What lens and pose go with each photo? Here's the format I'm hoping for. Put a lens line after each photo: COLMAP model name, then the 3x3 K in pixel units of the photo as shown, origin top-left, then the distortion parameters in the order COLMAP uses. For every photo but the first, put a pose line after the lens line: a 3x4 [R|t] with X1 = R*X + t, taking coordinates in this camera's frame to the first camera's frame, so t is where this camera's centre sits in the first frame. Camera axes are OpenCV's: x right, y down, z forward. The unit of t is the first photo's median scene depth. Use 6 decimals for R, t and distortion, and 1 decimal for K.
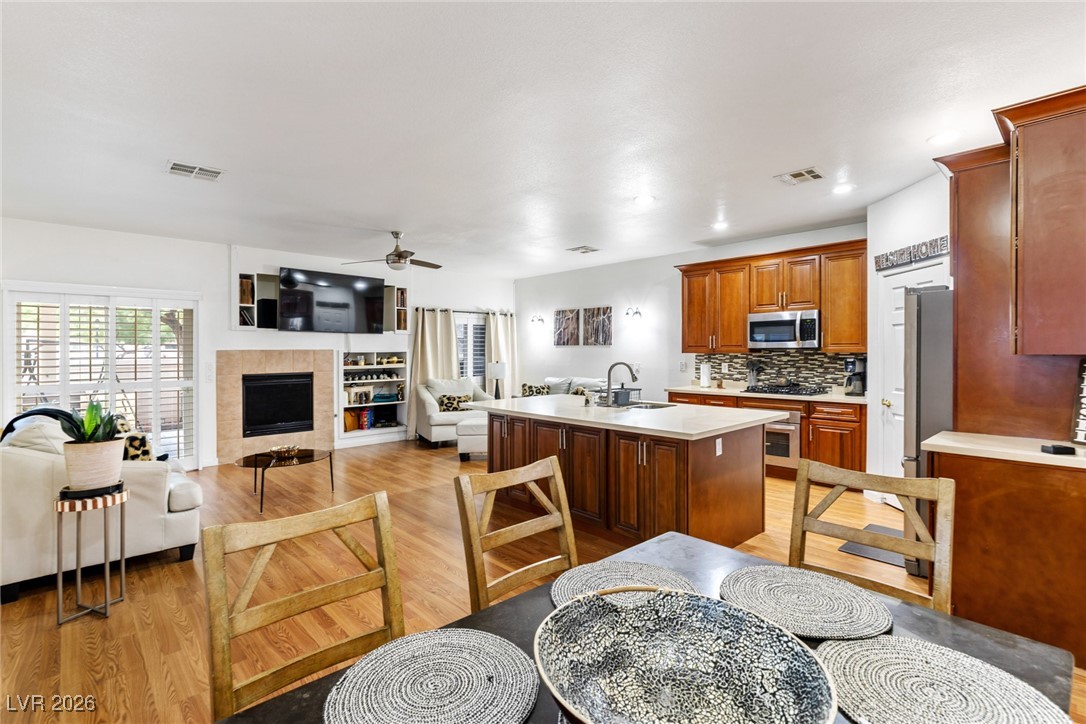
lens RADIAL K [[512.6, 0, 545.4], [0, 512.6, 349.0], [0, 0, 1]] dist [-0.002481, -0.000098]
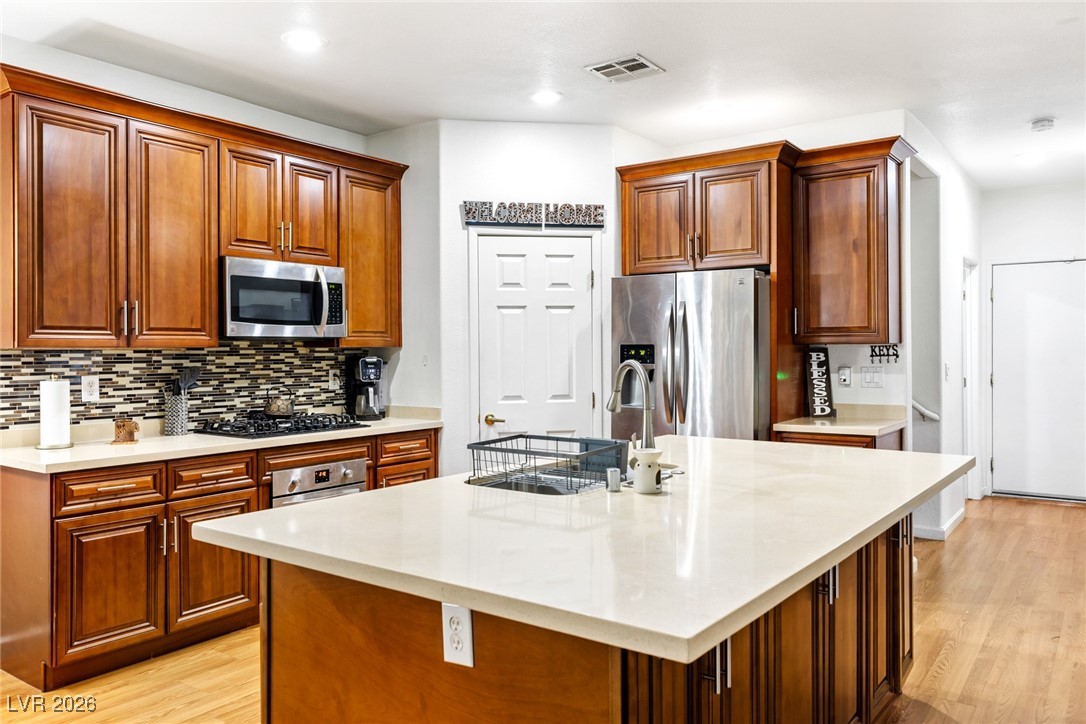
lens RADIAL K [[813.5, 0, 538.6], [0, 813.5, 357.8], [0, 0, 1]] dist [0.003722, 0.002233]
pose [[-0.195762, -0.002620, 0.980648, -0.283767], [0.002635, 0.999991, 0.003198, 0.013041], [-0.980648, 0.003210, -0.195754, 0.771196]]
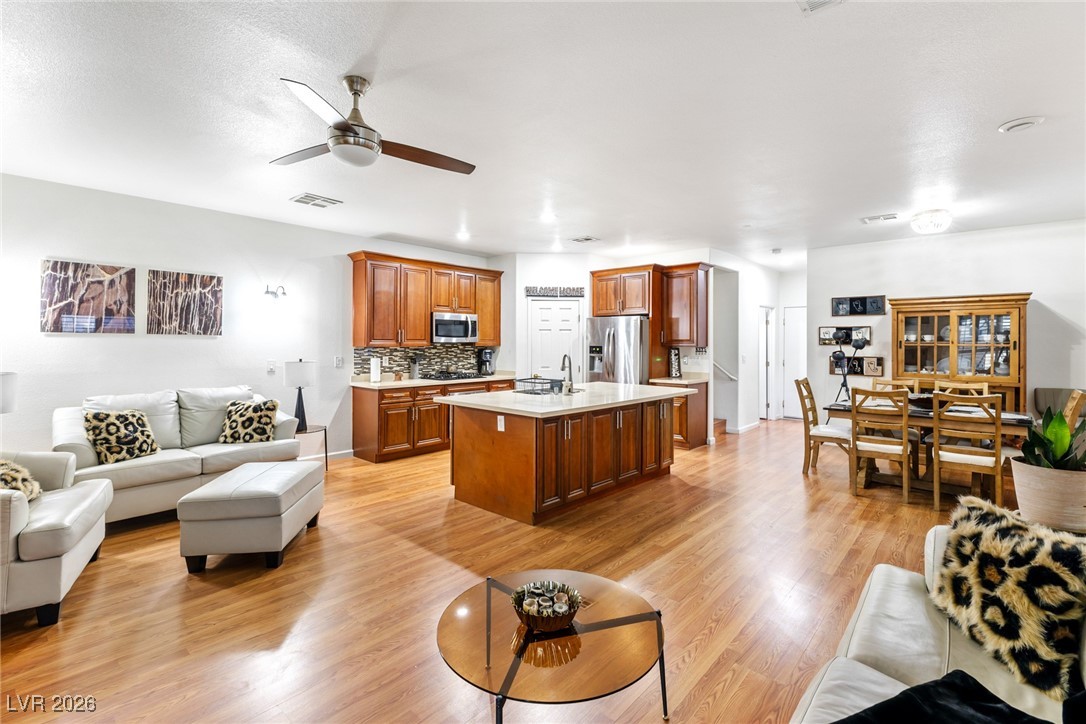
lens RADIAL K [[491.0, 0, 545.3], [0, 491.0, 349.1], [0, 0, 1]] dist [0.003785, 0.000250]
pose [[-0.091973, -0.007717, 0.995732, -0.630008], [-0.006382, 0.999954, 0.007161, 0.003826], [-0.995741, -0.005696, -0.092018, 0.749186]]
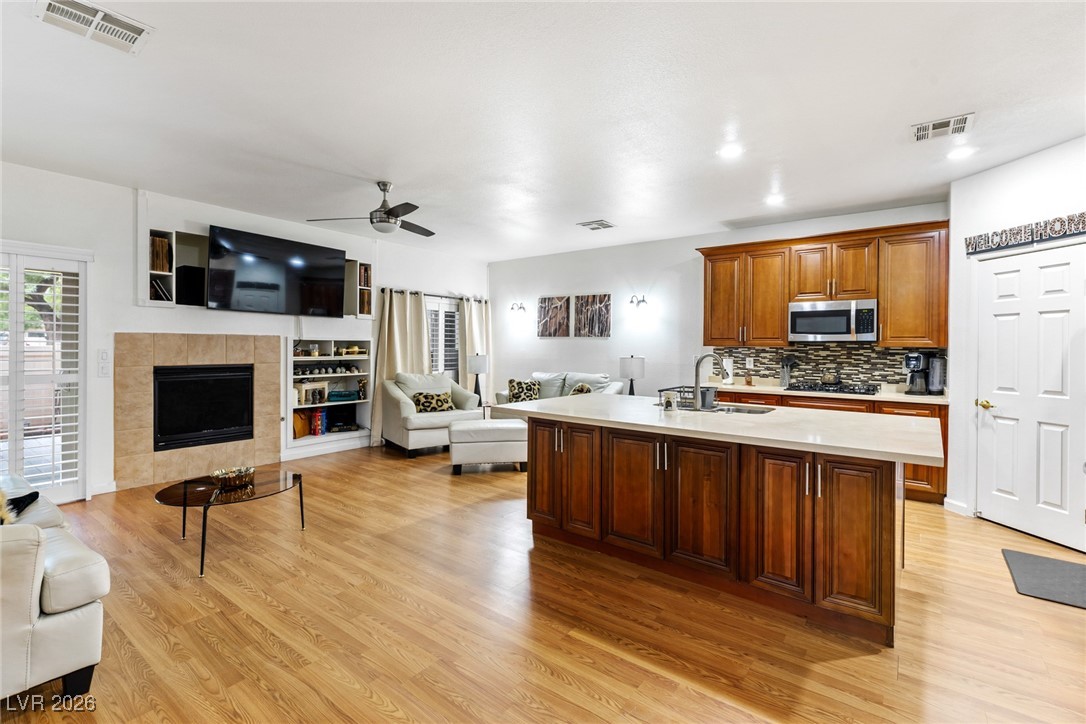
lens RADIAL K [[491.0, 0, 545.3], [0, 491.0, 349.1], [0, 0, 1]] dist [0.003785, 0.000250]
pose [[0.985490, 0.013618, 0.169185, -0.149430], [-0.015039, 0.999862, 0.007124, 0.011262], [-0.169065, -0.009565, 0.985559, 0.196648]]
